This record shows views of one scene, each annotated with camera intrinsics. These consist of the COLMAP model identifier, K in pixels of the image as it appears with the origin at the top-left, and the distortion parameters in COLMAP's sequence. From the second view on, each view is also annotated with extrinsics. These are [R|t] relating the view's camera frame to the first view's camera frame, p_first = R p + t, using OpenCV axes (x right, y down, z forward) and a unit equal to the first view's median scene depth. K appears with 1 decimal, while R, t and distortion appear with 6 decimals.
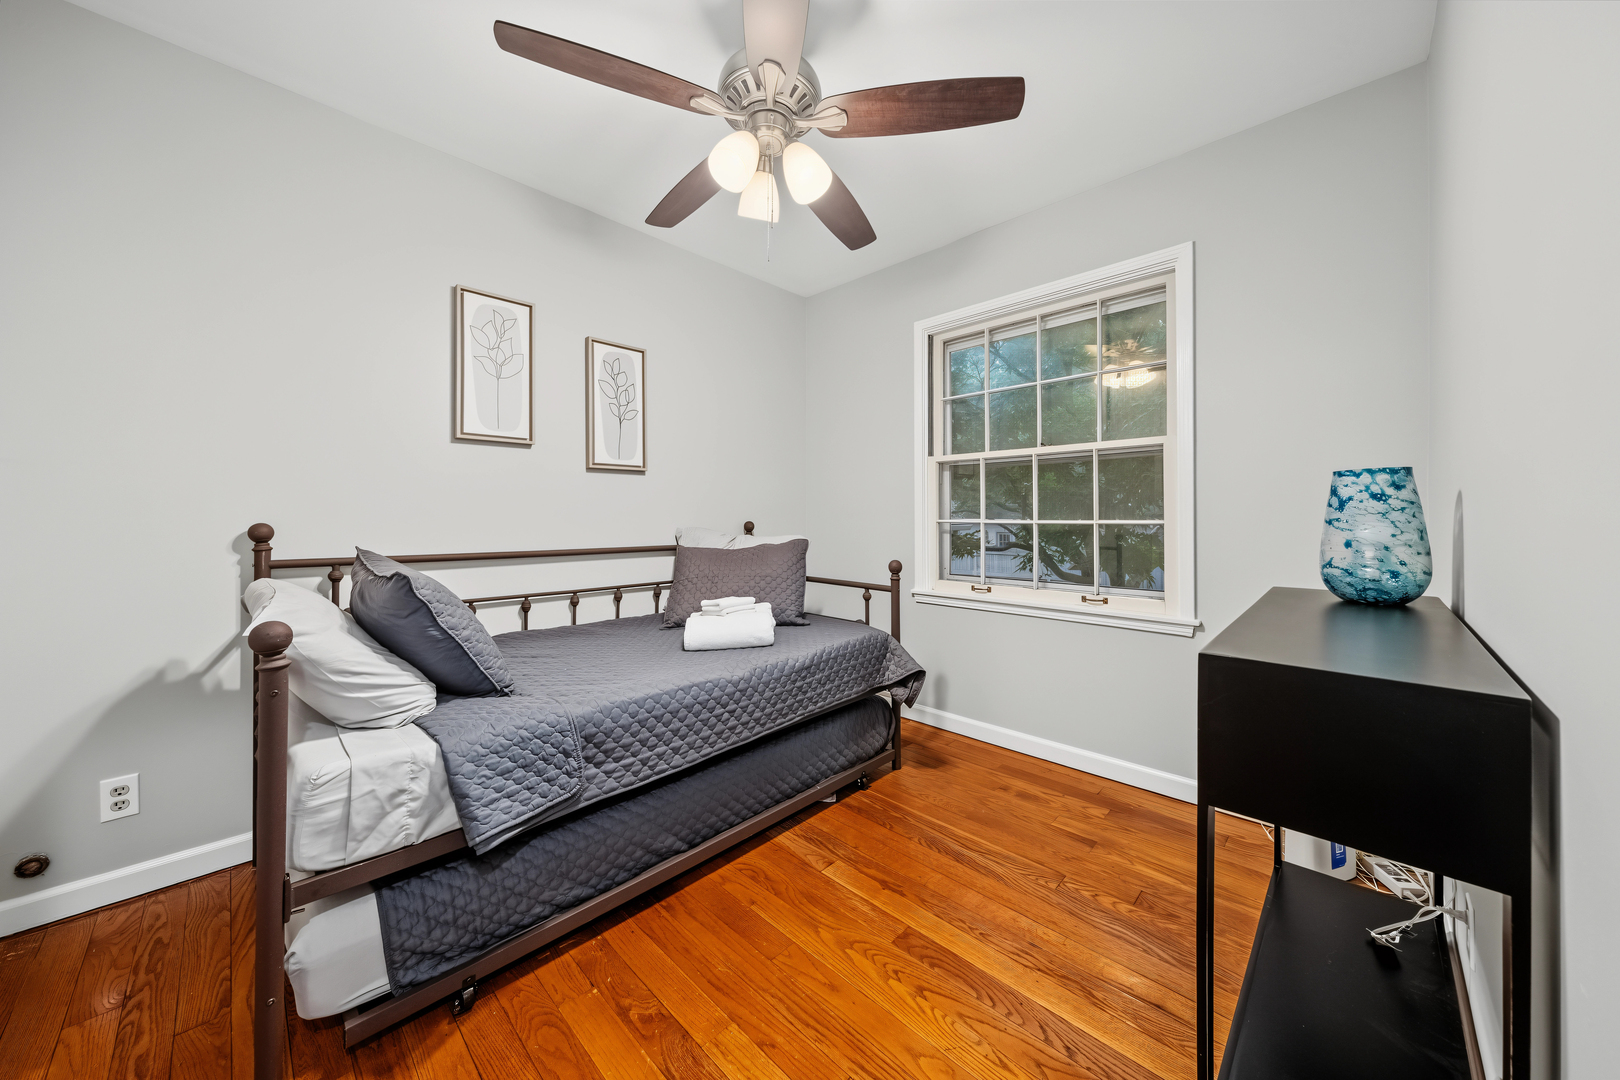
lens RADIAL K [[563.9, 0, 812.9], [0, 563.9, 517.9], [0, 0, 1]] dist [-0.016351, 0.000163]
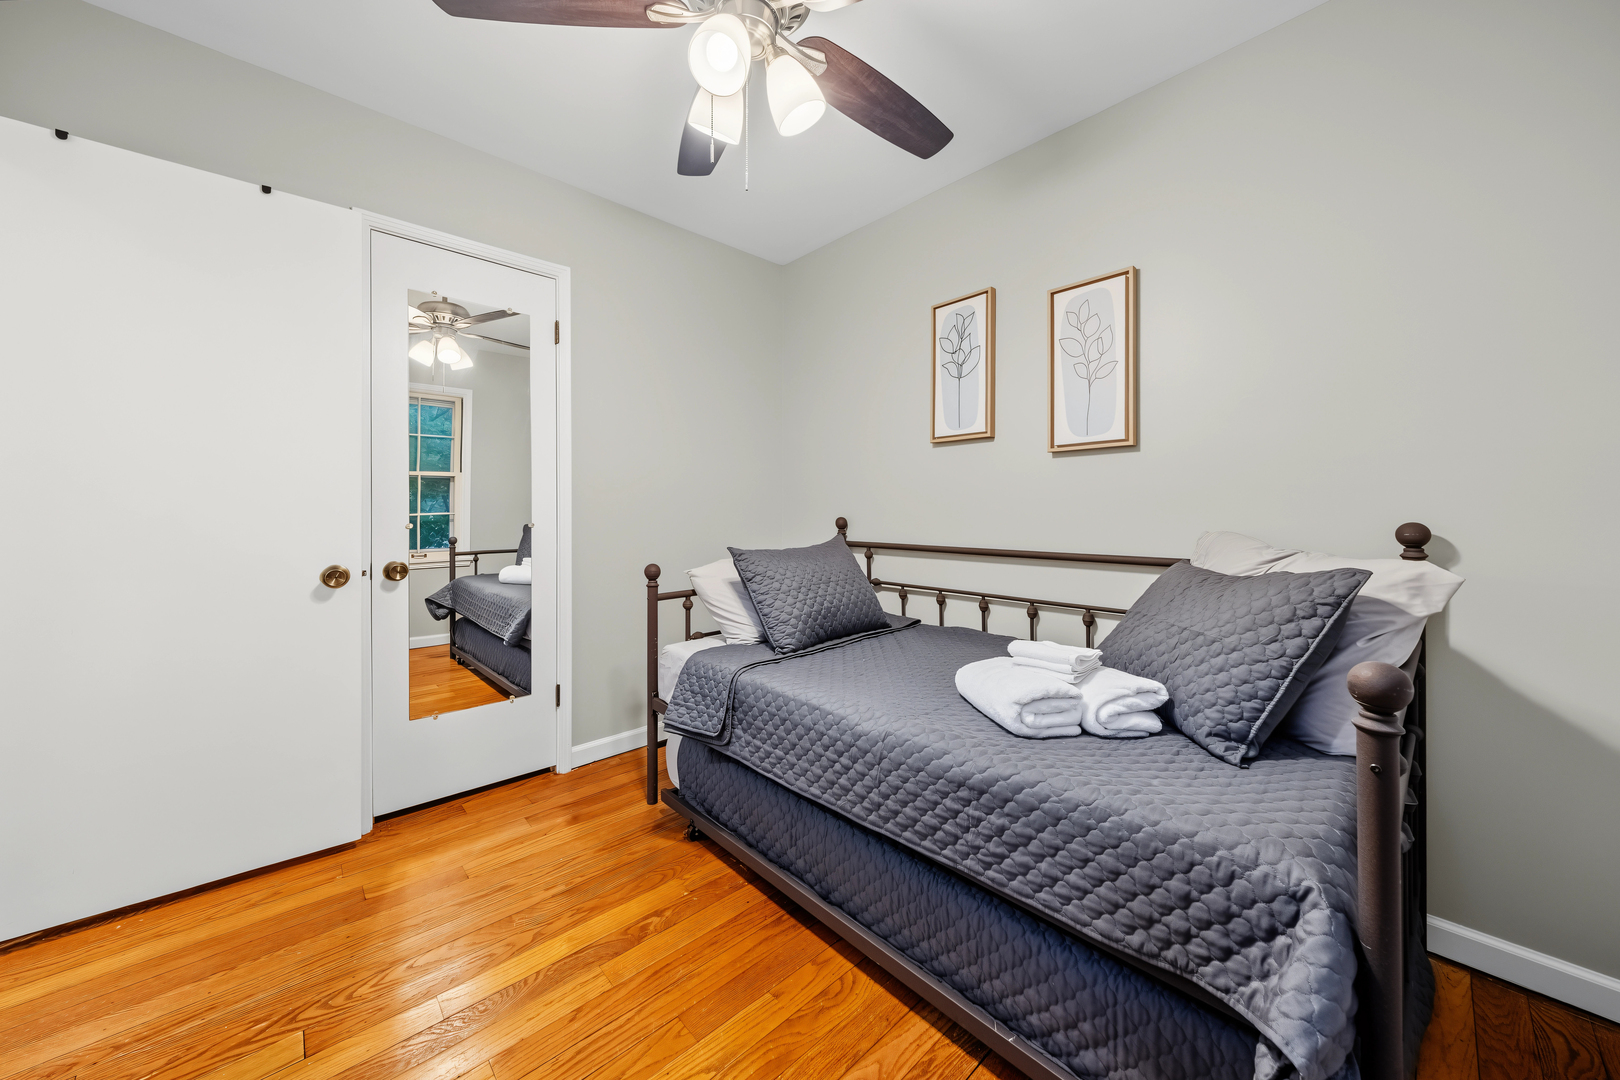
lens RADIAL K [[563.9, 0, 812.9], [0, 563.9, 517.9], [0, 0, 1]] dist [-0.016351, 0.000163]
pose [[-0.062525, 0.007158, -0.998018, 0.602830], [-0.000797, 0.999974, 0.007222, 0.000412], [0.998043, 0.001247, -0.062517, 0.979460]]
